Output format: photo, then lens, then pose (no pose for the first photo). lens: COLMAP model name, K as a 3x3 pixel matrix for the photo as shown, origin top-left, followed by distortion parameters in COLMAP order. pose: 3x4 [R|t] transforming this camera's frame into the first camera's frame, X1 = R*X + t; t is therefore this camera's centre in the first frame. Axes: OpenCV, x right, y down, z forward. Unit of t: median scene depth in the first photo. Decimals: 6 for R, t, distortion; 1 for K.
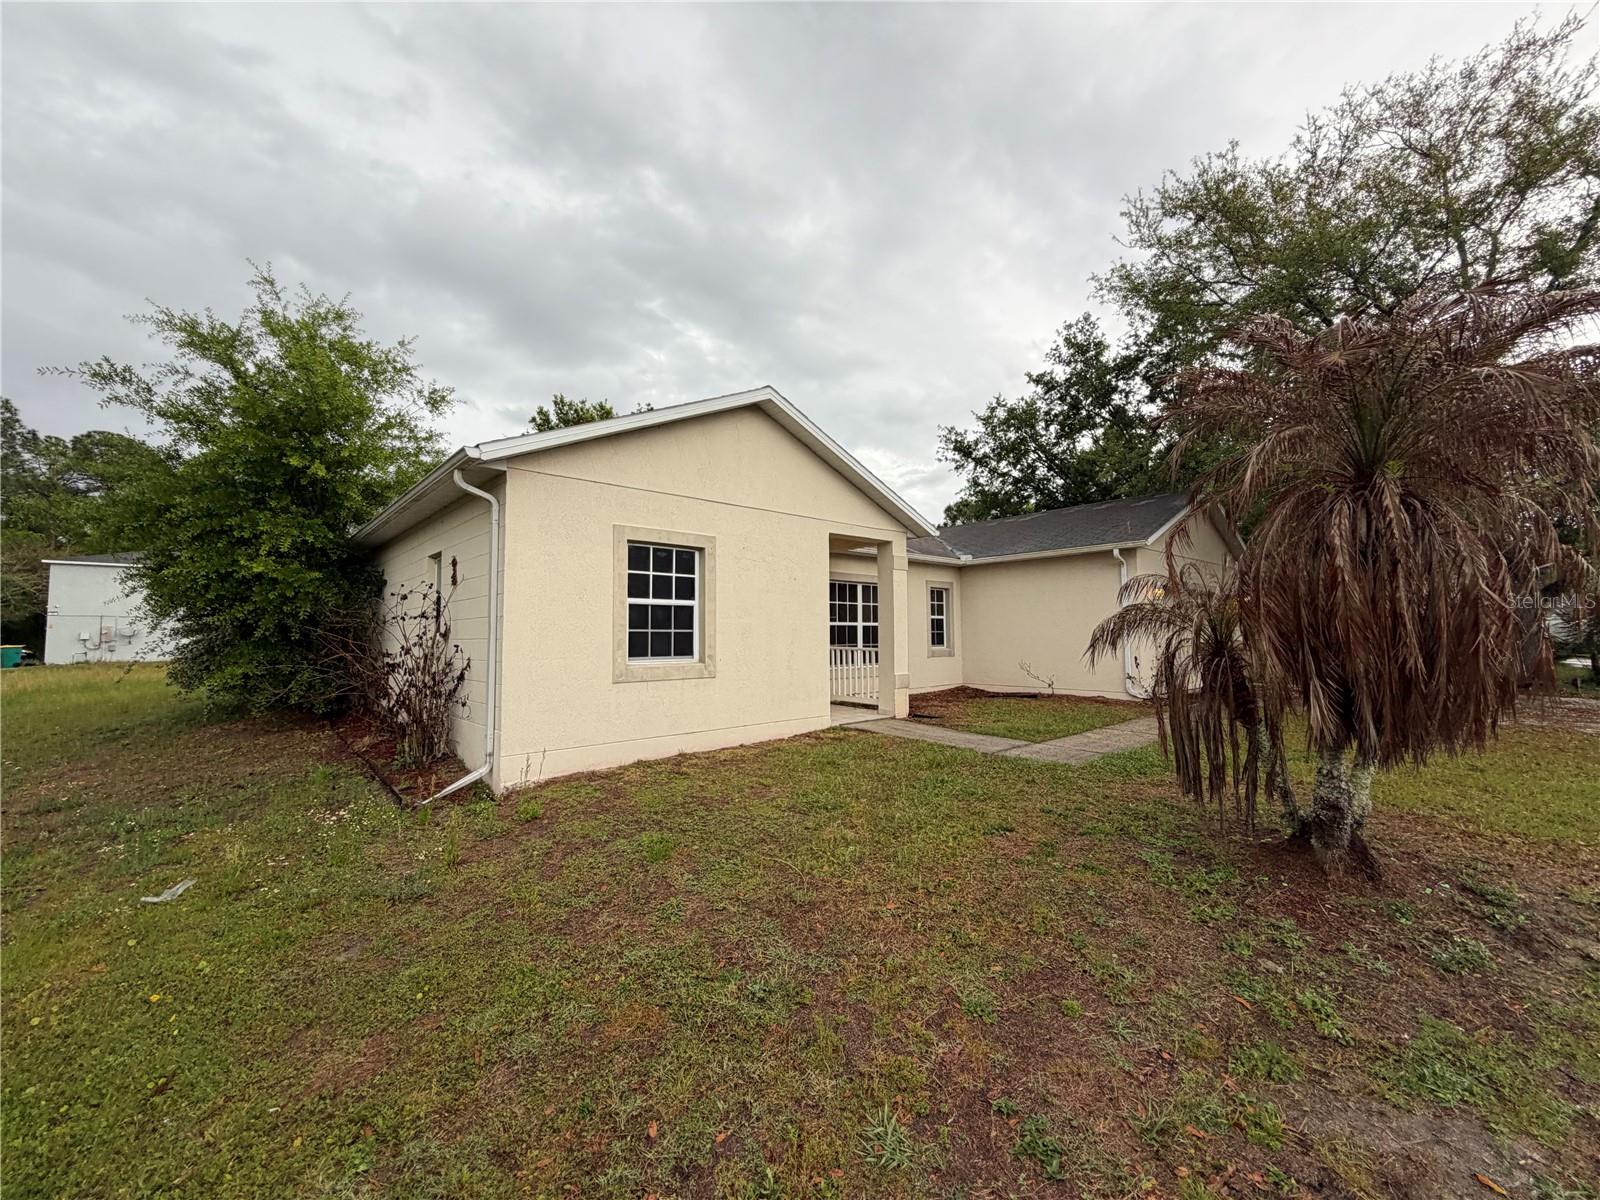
lens RADIAL K [[639.1, 0, 790.0], [0, 639.1, 598.5], [0, 0, 1]] dist [0.001392, 0.000093]
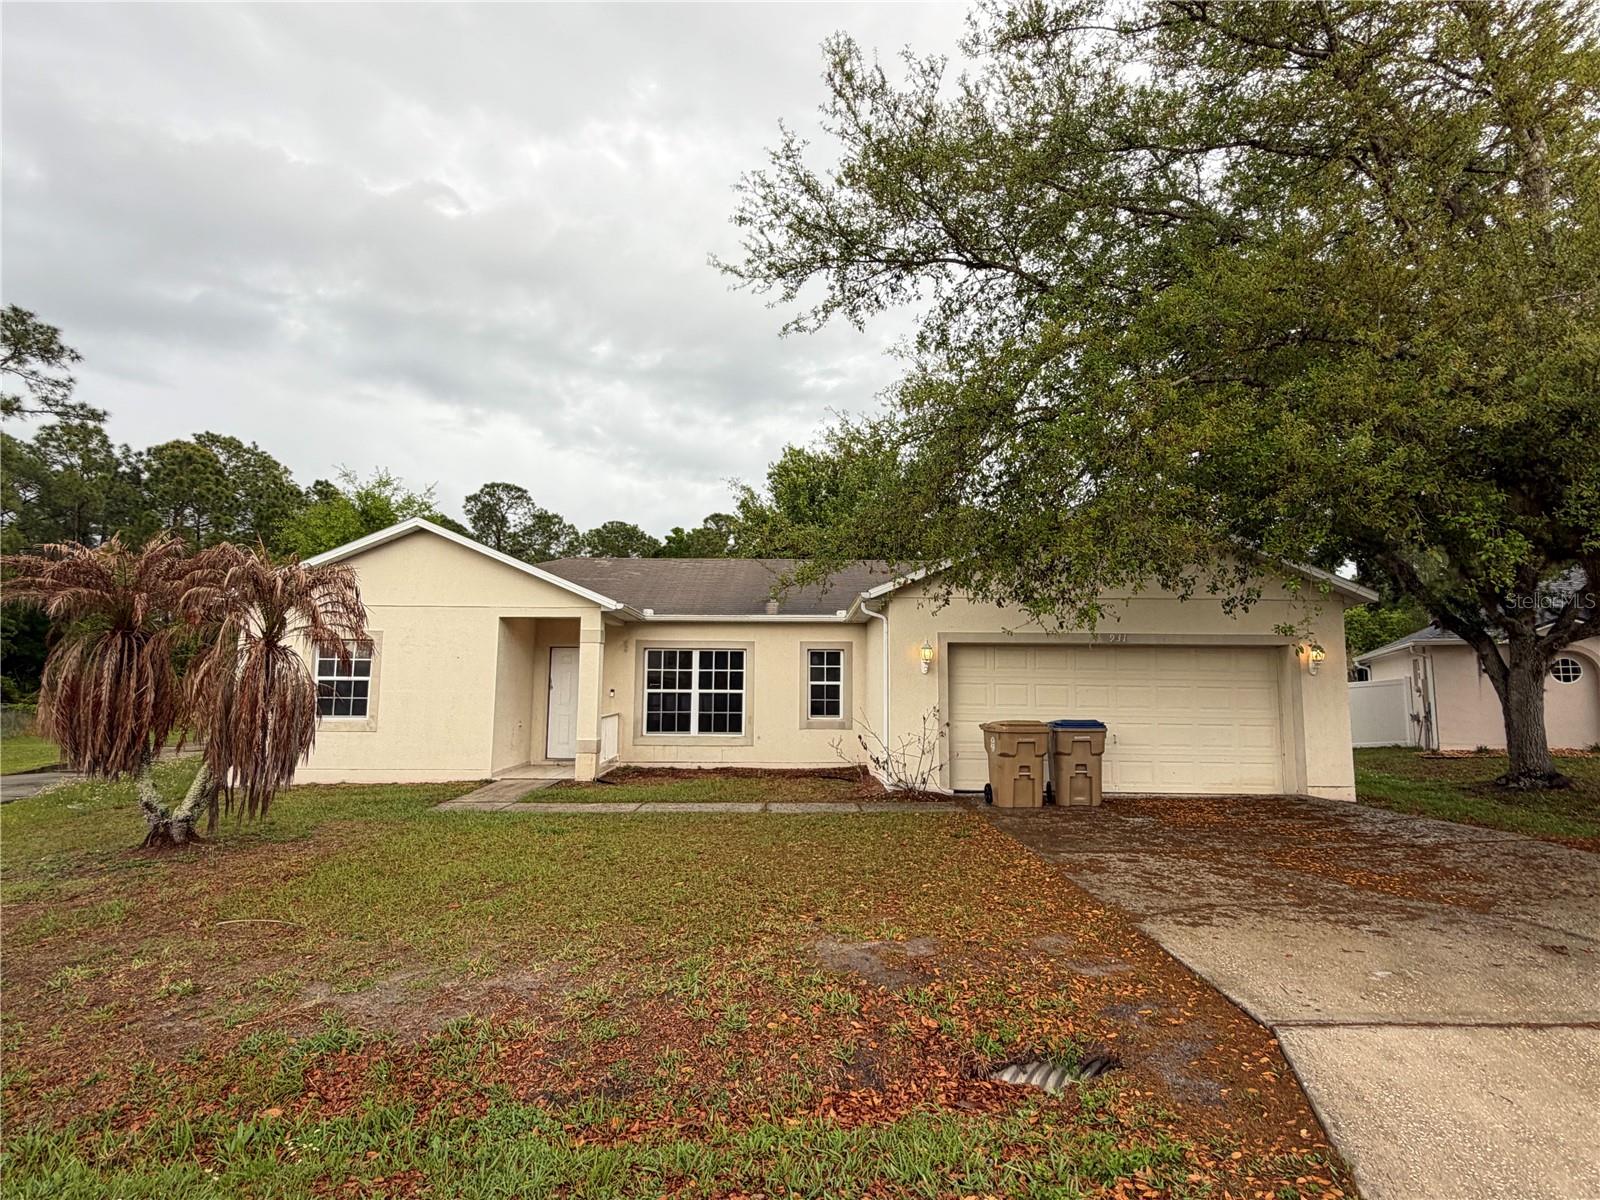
lens RADIAL K [[848.2, 0, 797.7], [0, 848.2, 604.2], [0, 0, 1]] dist [0.002594, -0.000131]
pose [[0.755863, -0.061541, -0.651831, 0.953879], [0.028505, 0.997722, -0.061144, -0.008021], [0.654108, 0.027636, 0.755896, 0.101038]]
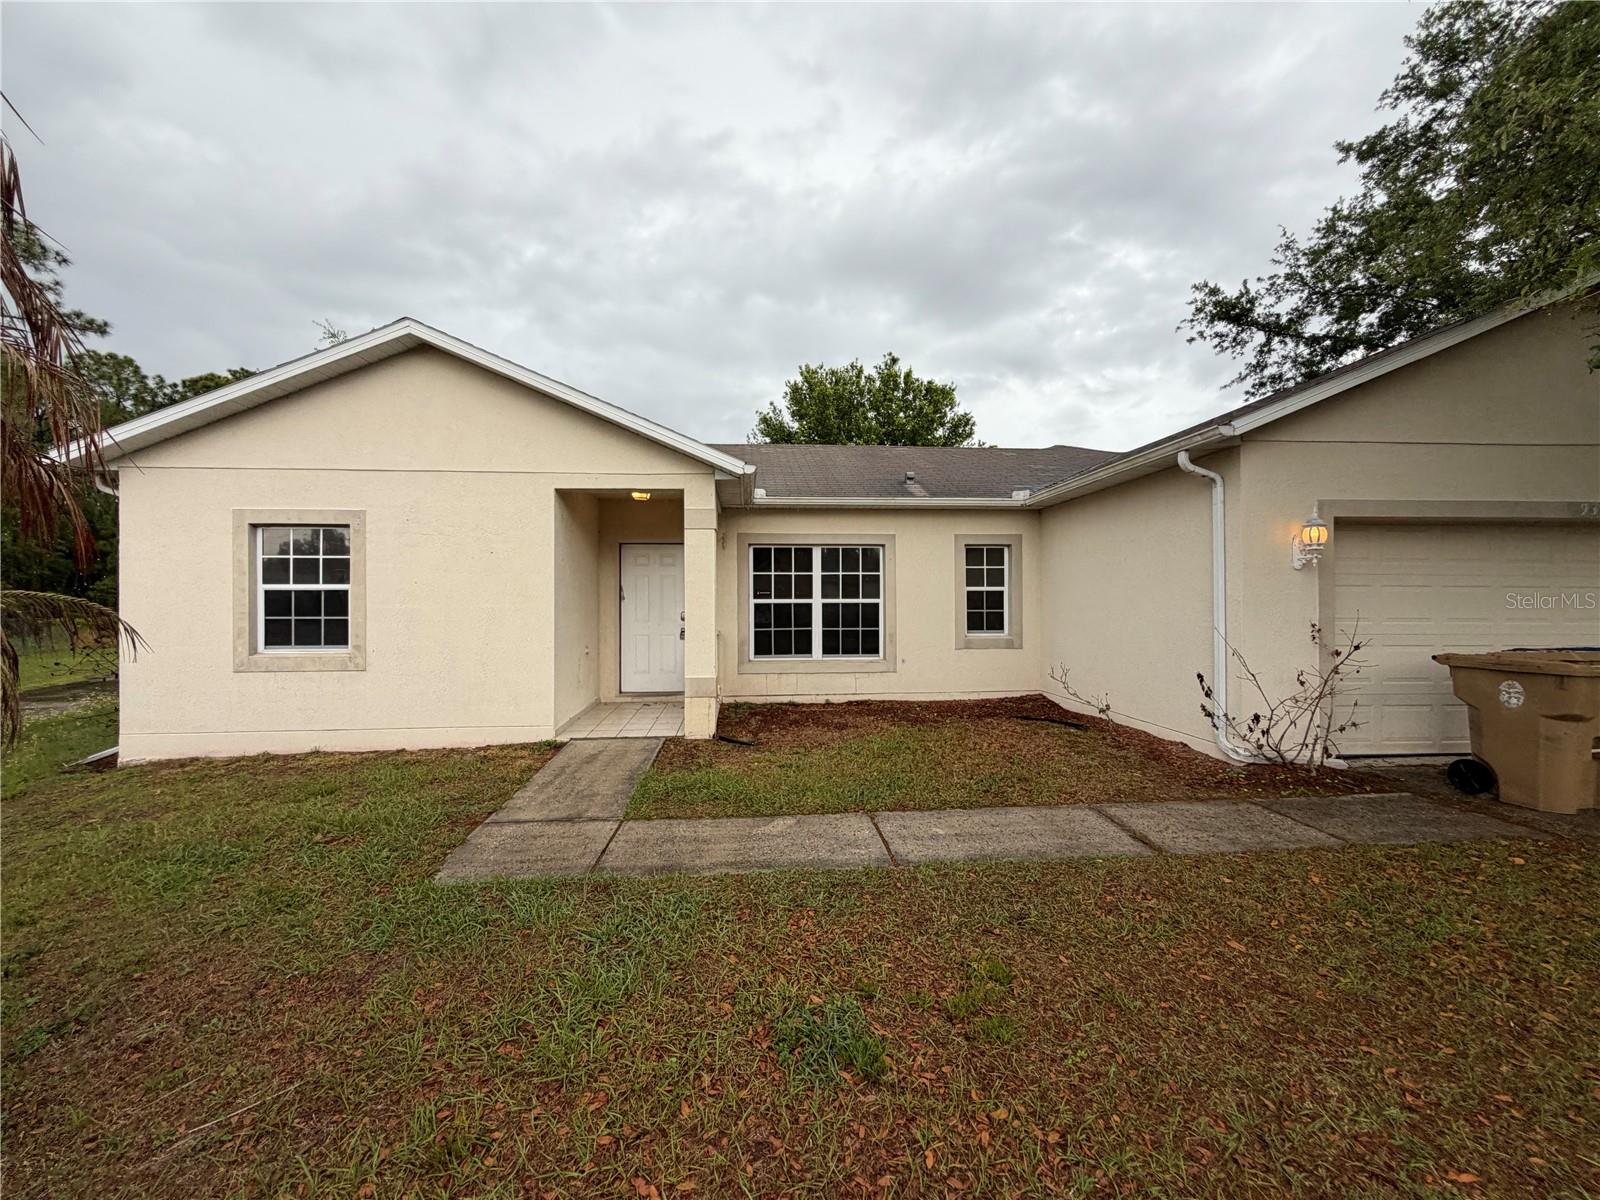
lens RADIAL K [[639.1, 0, 796.8], [0, 639.1, 604.5], [0, 0, 1]] dist [0.001392, 0.000093]
pose [[0.798592, 0.003942, -0.601860, 0.471561], [0.035273, 0.997953, 0.053339, 0.003241], [0.600839, -0.063826, 0.796818, 0.347358]]
